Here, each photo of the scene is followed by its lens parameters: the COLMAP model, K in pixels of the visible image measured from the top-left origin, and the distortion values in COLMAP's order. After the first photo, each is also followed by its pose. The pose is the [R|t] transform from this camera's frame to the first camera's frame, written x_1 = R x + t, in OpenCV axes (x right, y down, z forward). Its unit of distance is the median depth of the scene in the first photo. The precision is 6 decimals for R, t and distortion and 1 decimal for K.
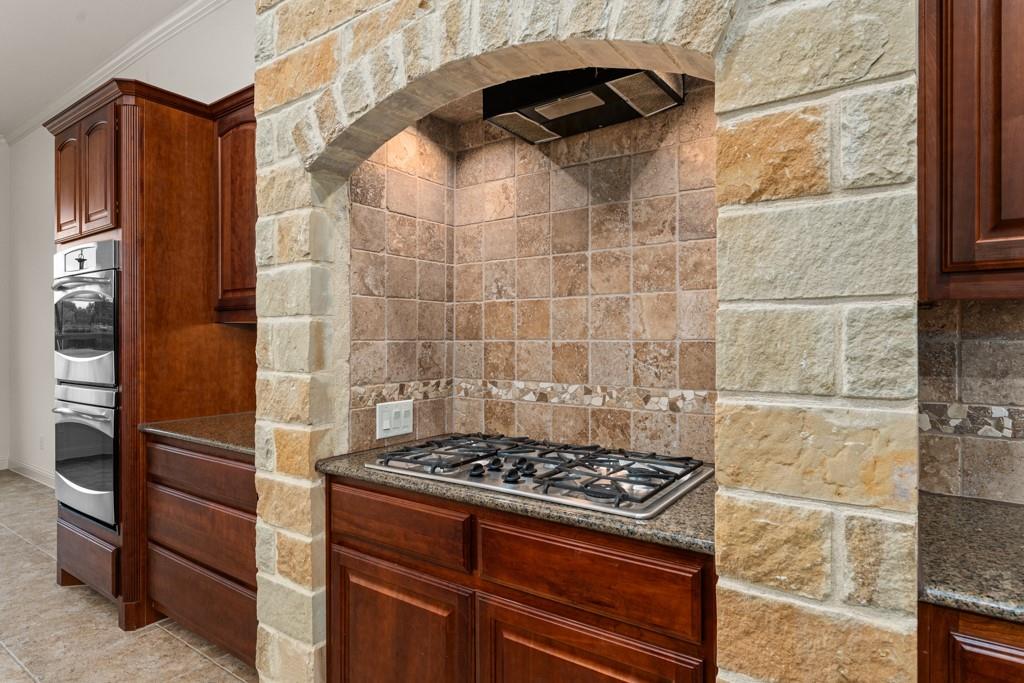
lens RADIAL K [[567.0, 0, 509.4], [0, 567.0, 339.7], [0, 0, 1]] dist [-0.004849, -0.000451]
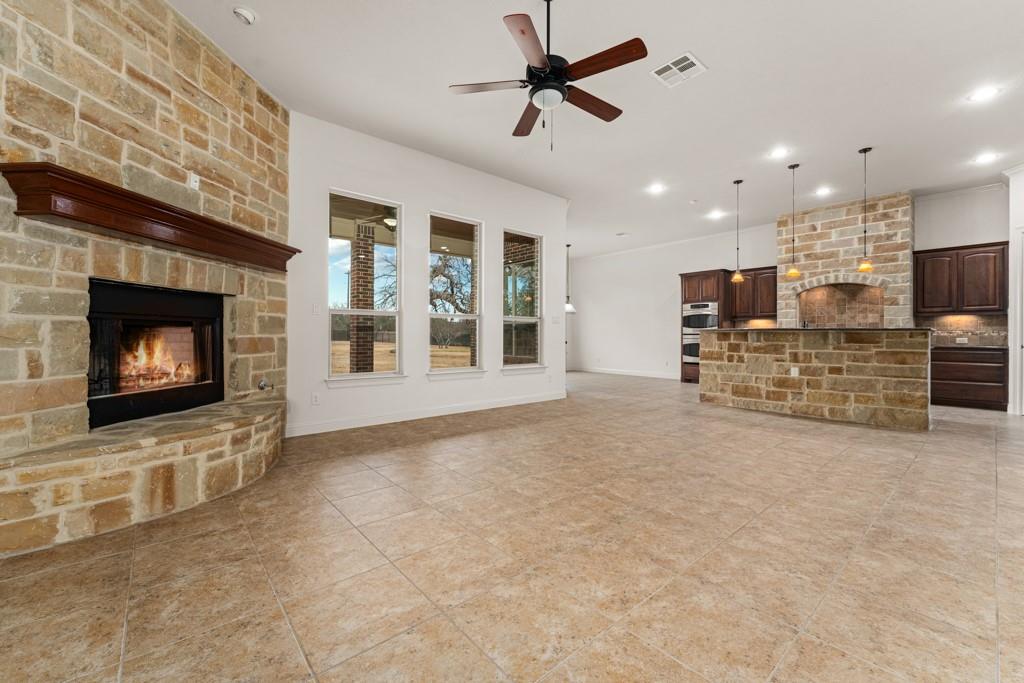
lens RADIAL K [[415.6, 0, 508.6], [0, 415.6, 334.5], [0, 0, 1]] dist [-0.006337, 0.001045]
pose [[0.968617, 0.003544, -0.248531, -2.085834], [-0.004235, 0.999989, -0.002243, 0.140262], [0.248520, 0.003225, 0.968621, -3.776819]]
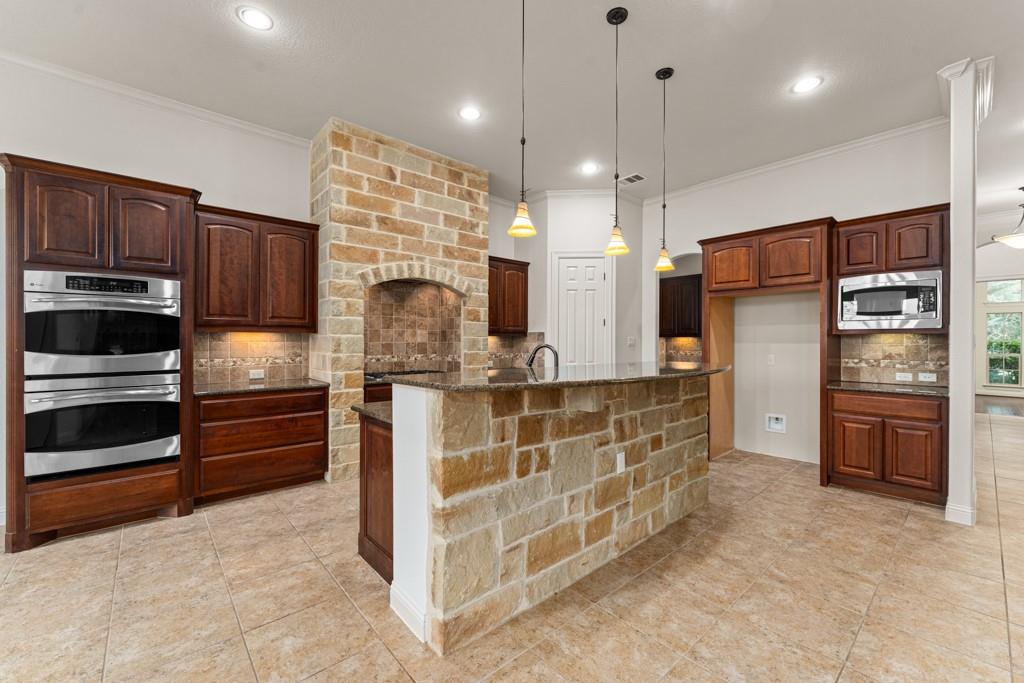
lens RADIAL K [[415.6, 0, 515.3], [0, 415.6, 339.1], [0, 0, 1]] dist [-0.006337, 0.001045]
pose [[0.226776, 0.005051, 0.973934, -2.263419], [-0.003524, 0.999984, -0.004366, -0.010225], [-0.973941, -0.002442, 0.226790, -0.308739]]
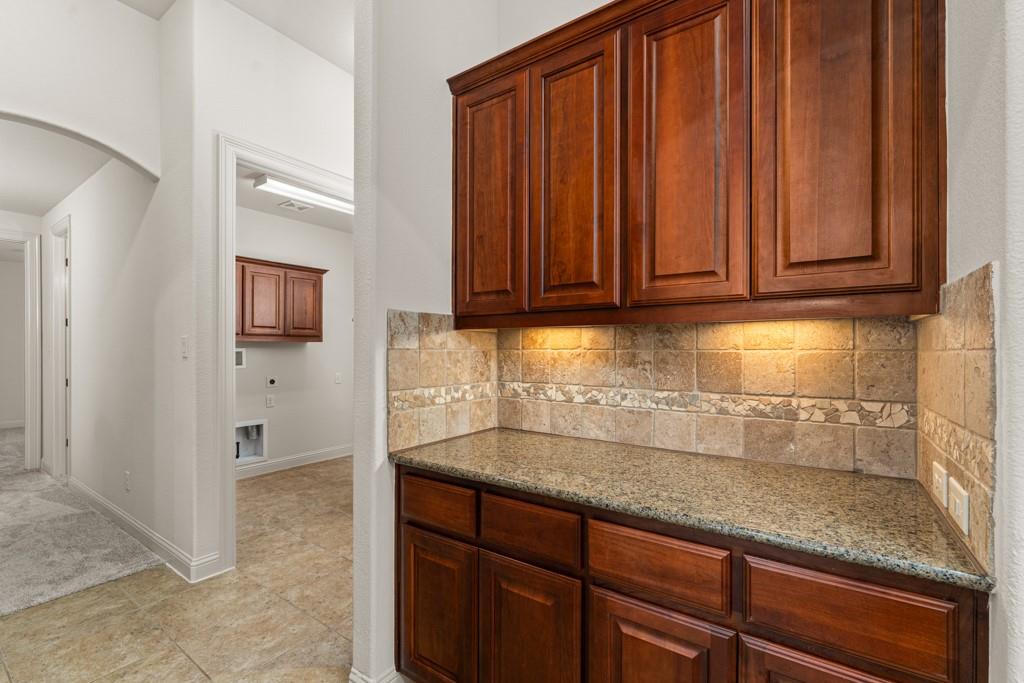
lens RADIAL K [[439.9, 0, 513.4], [0, 439.9, 350.5], [0, 0, 1]] dist [-0.000115, -0.000129]
pose [[-0.004434, 0.001831, 0.999988, 0.943988], [-0.001098, 0.999998, -0.001835, -0.000763], [-0.999990, -0.001106, -0.004432, -0.864394]]
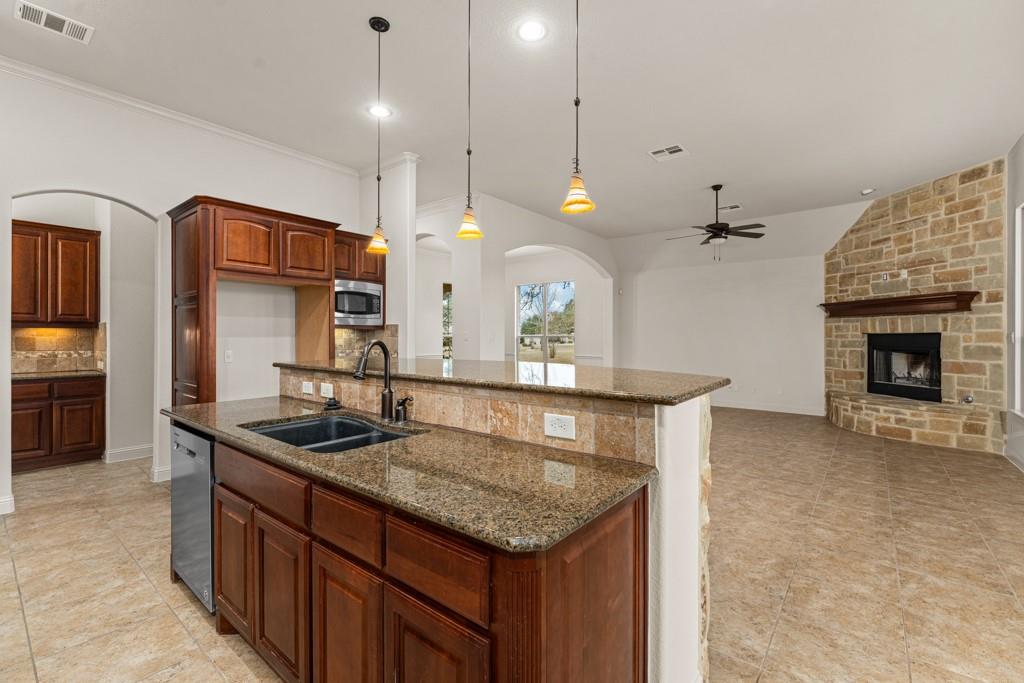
lens RADIAL K [[439.9, 0, 512.4], [0, 439.9, 337.6], [0, 0, 1]] dist [-0.000115, -0.000129]
pose [[-0.997585, -0.001962, 0.069429, -1.066317], [-0.001682, 0.999990, 0.004094, -0.011211], [-0.069436, 0.003968, -0.997578, 0.967816]]
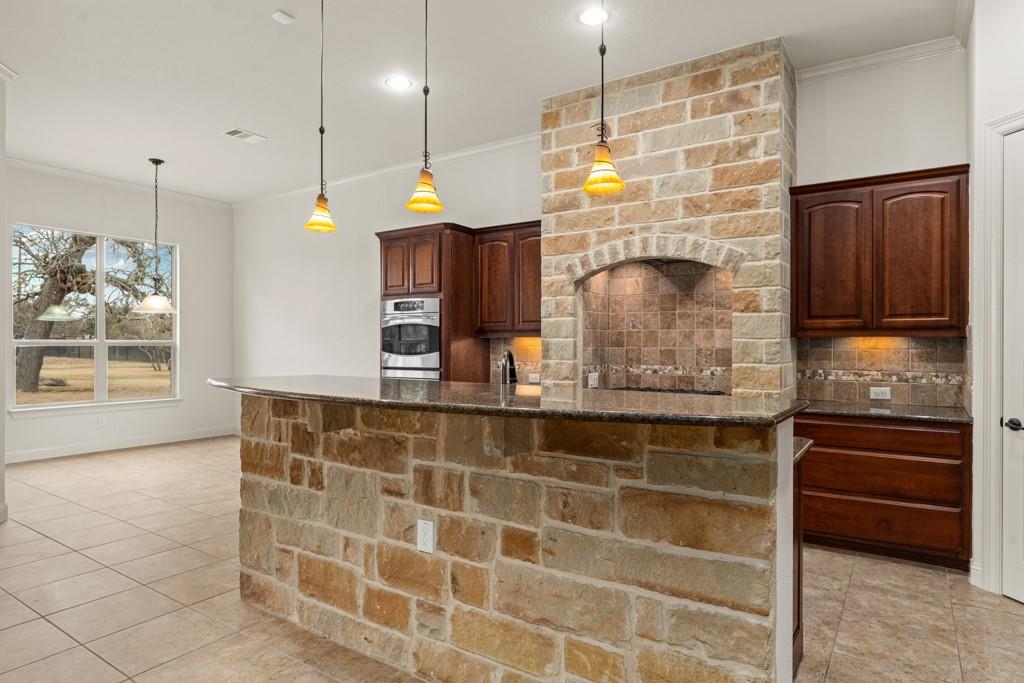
lens RADIAL K [[589.5, 0, 507.5], [0, 589.5, 342.1], [0, 0, 1]] dist [-0.002167, -0.003049]
pose [[0.999851, 0.003453, 0.016908, -0.664706], [-0.003407, 0.999990, -0.002728, -0.014916], [-0.016918, 0.002670, 0.999853, -1.607029]]
